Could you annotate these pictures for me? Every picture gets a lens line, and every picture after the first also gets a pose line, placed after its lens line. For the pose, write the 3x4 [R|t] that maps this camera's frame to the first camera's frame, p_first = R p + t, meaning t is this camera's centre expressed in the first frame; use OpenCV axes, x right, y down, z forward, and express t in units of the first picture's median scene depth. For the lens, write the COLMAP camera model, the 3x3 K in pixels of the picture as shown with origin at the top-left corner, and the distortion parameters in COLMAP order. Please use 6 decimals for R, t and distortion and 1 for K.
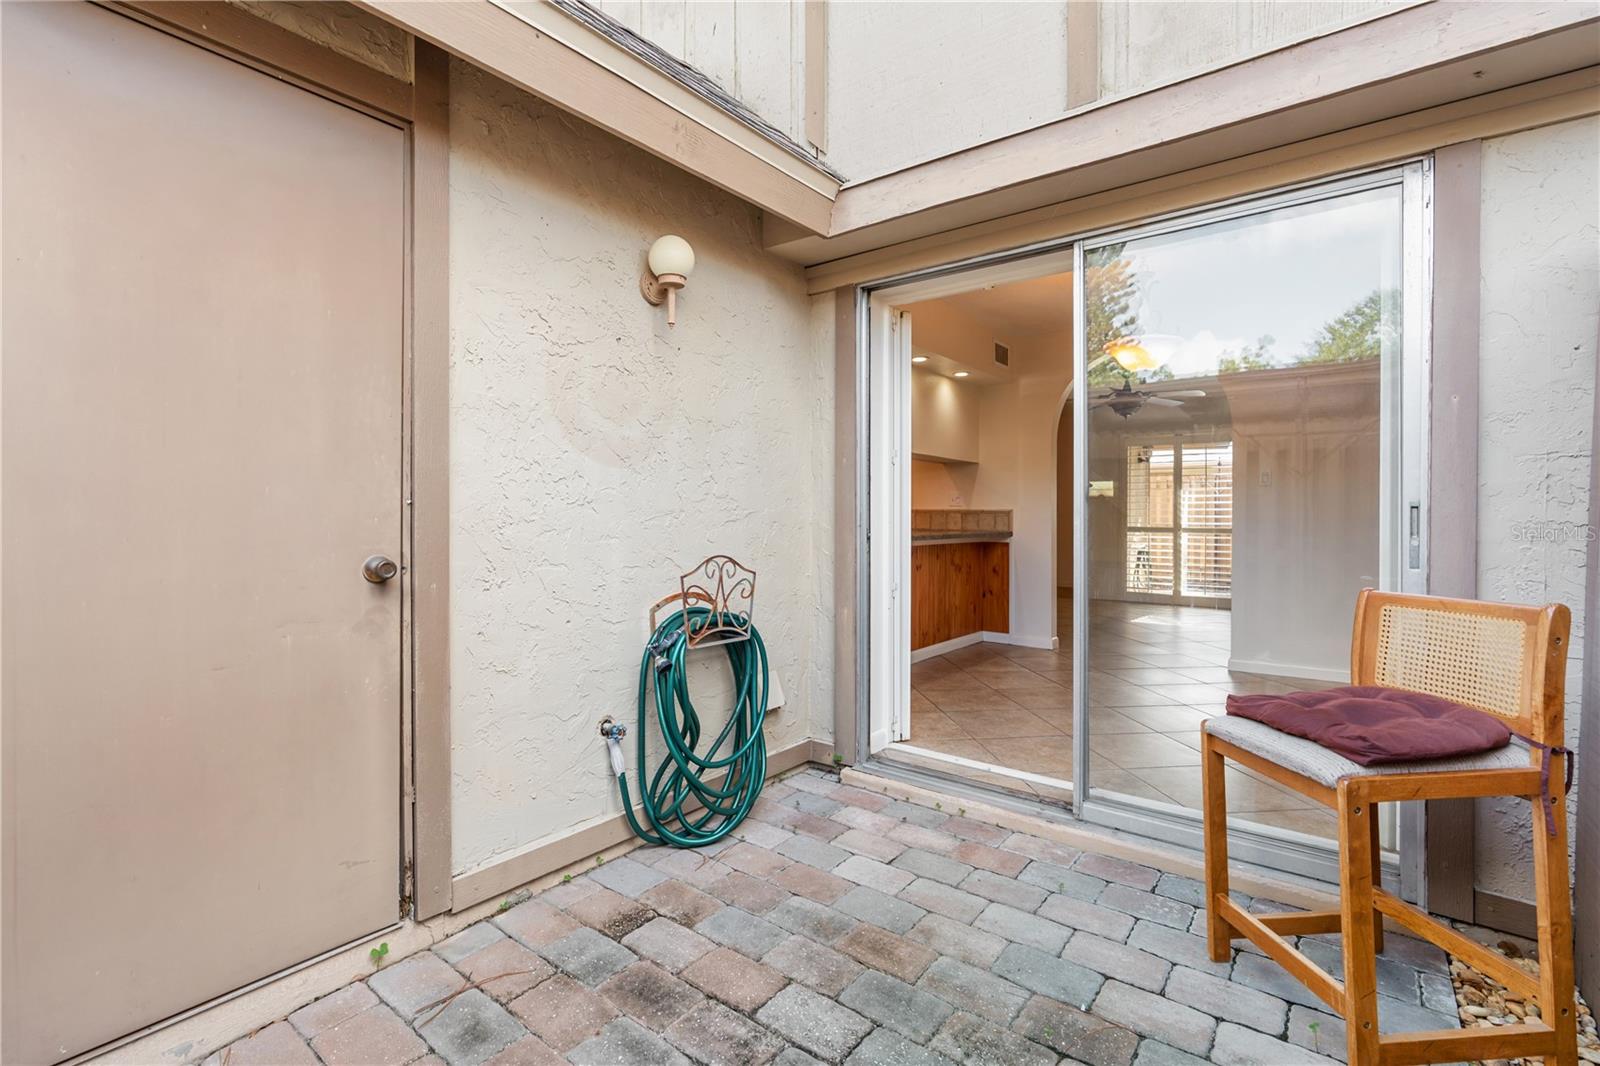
lens RADIAL K [[724.9, 0, 789.2], [0, 724.9, 525.2], [0, 0, 1]] dist [-0.008595, 0.002836]
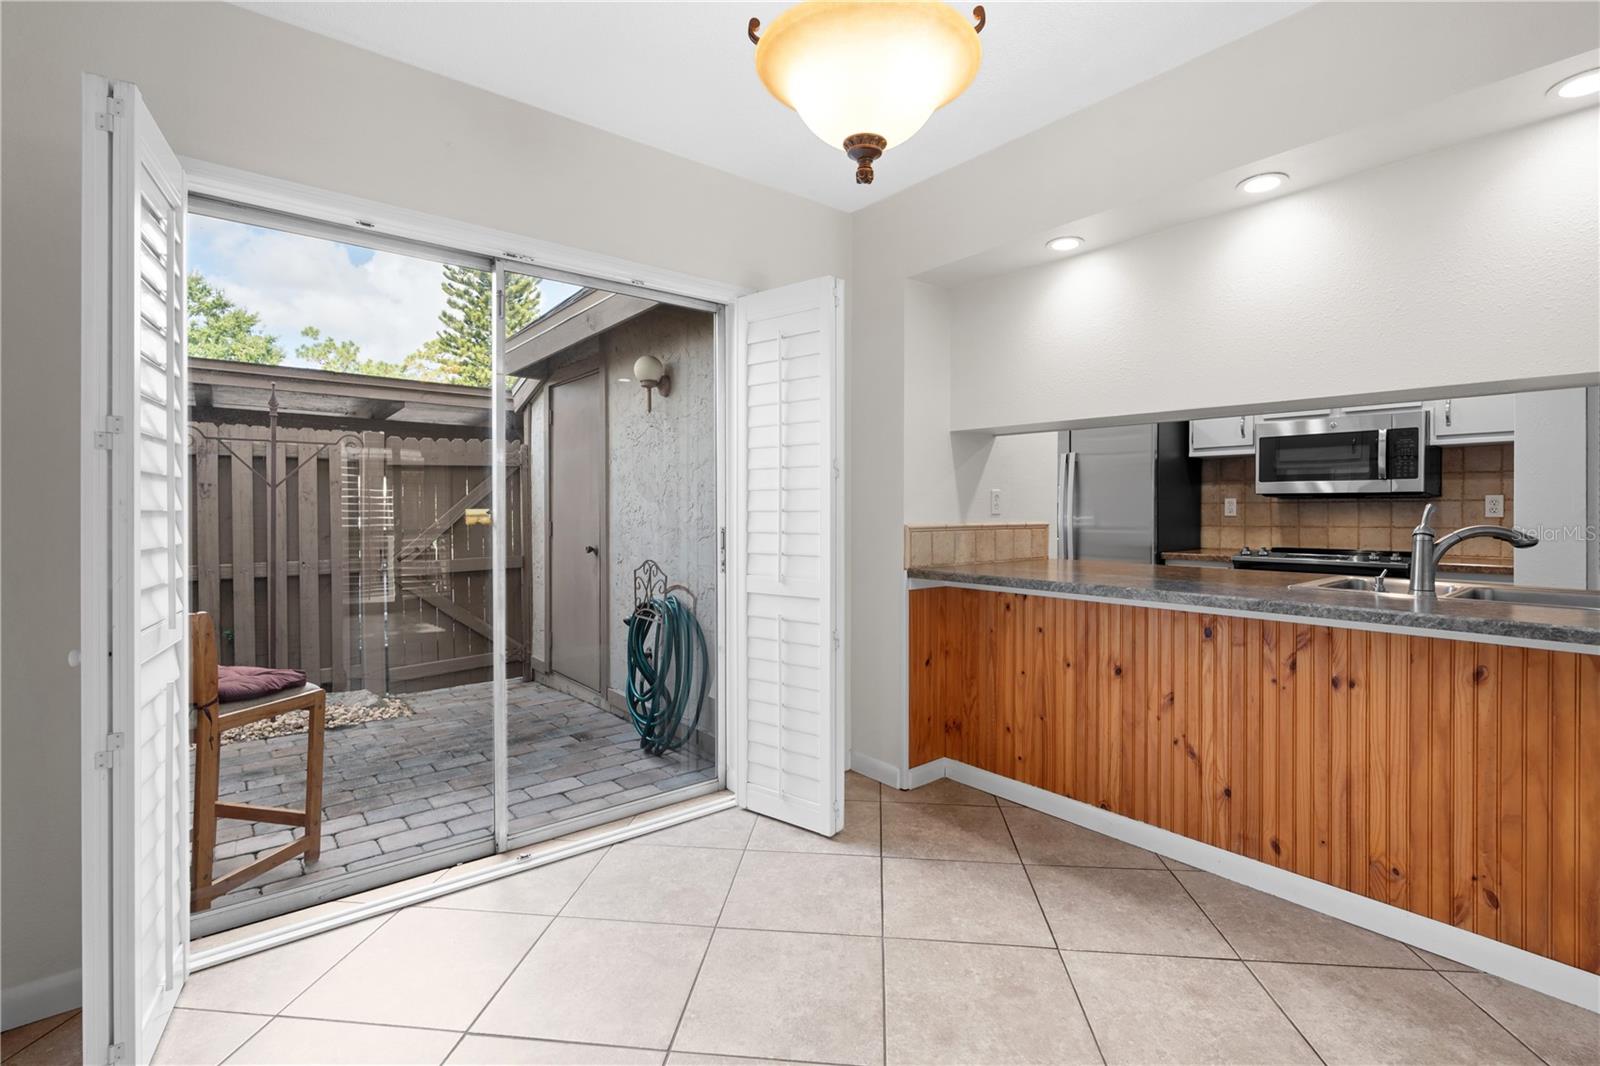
lens RADIAL K [[724.9, 0, 796.8], [0, 724.9, 507.2], [0, 0, 1]] dist [-0.008595, 0.002836]
pose [[-0.217704, -0.003635, -0.976008, 0.551611], [-0.012990, 0.999915, -0.000826, -0.029493], [0.975928, 0.012498, -0.217733, 0.694652]]
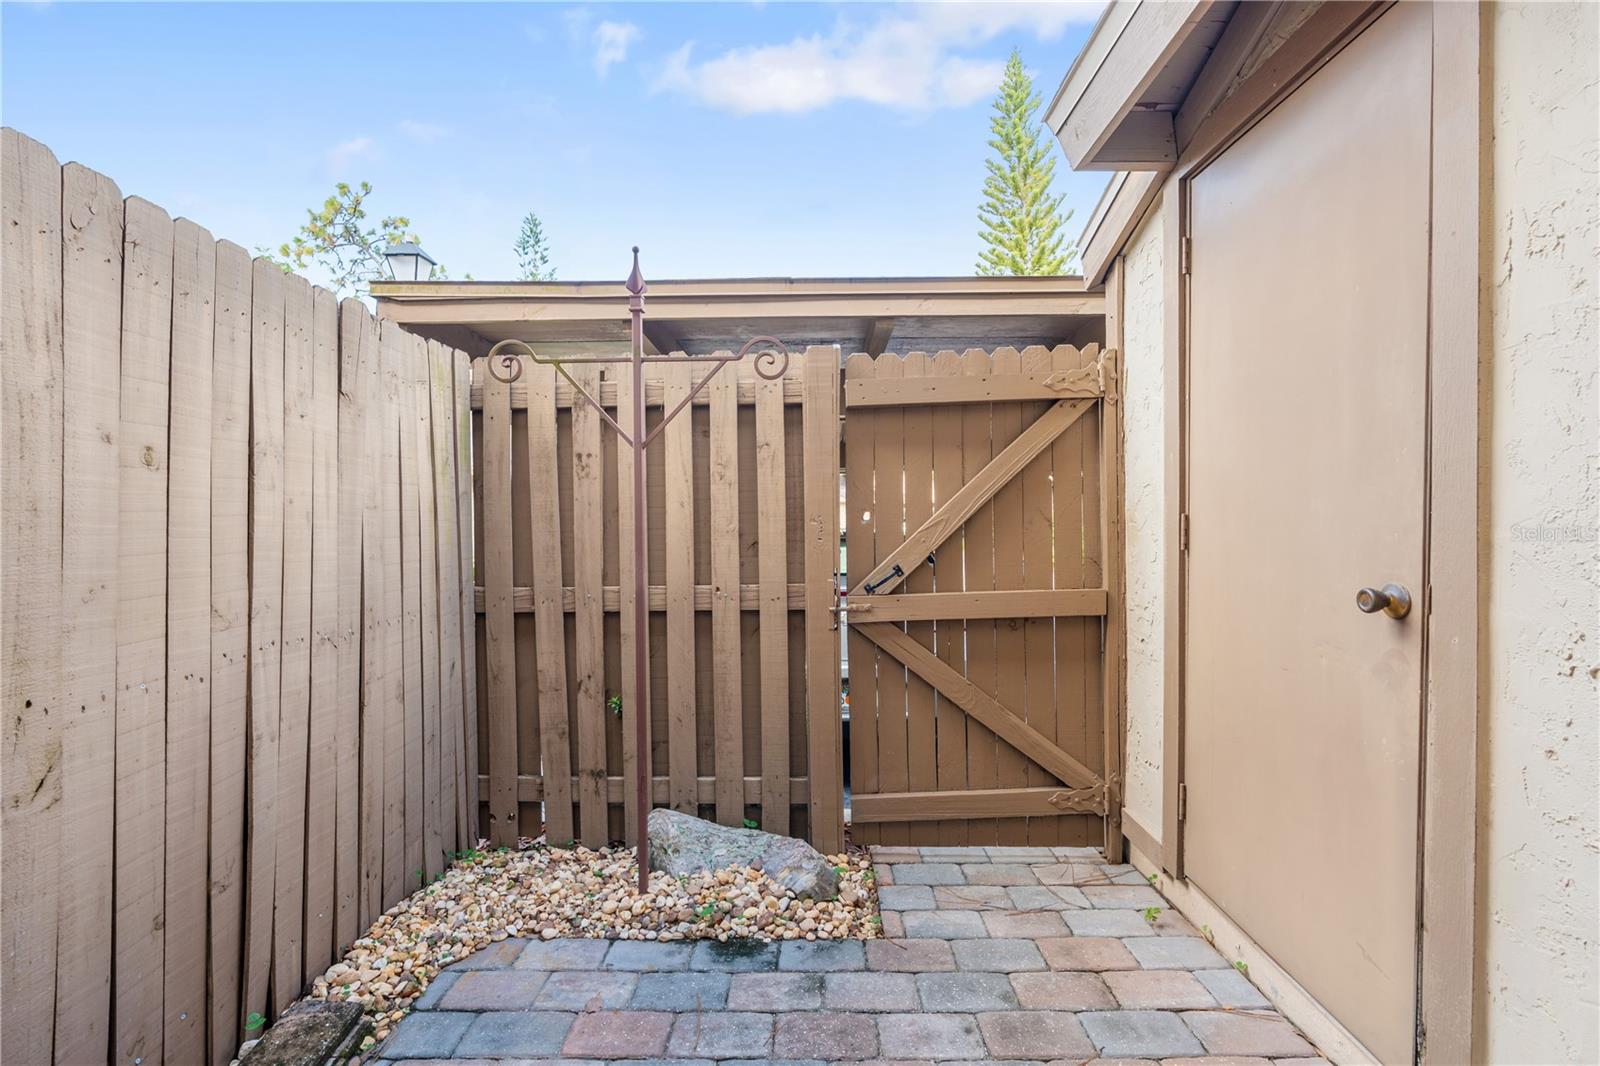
lens RADIAL K [[724.9, 0, 801.5], [0, 724.9, 531.5], [0, 0, 1]] dist [-0.008595, 0.002836]
pose [[-0.797357, 0.017071, -0.603267, 0.117583], [-0.000396, 0.999585, 0.028809, -0.010446], [0.603508, 0.023209, -0.797019, 0.378018]]
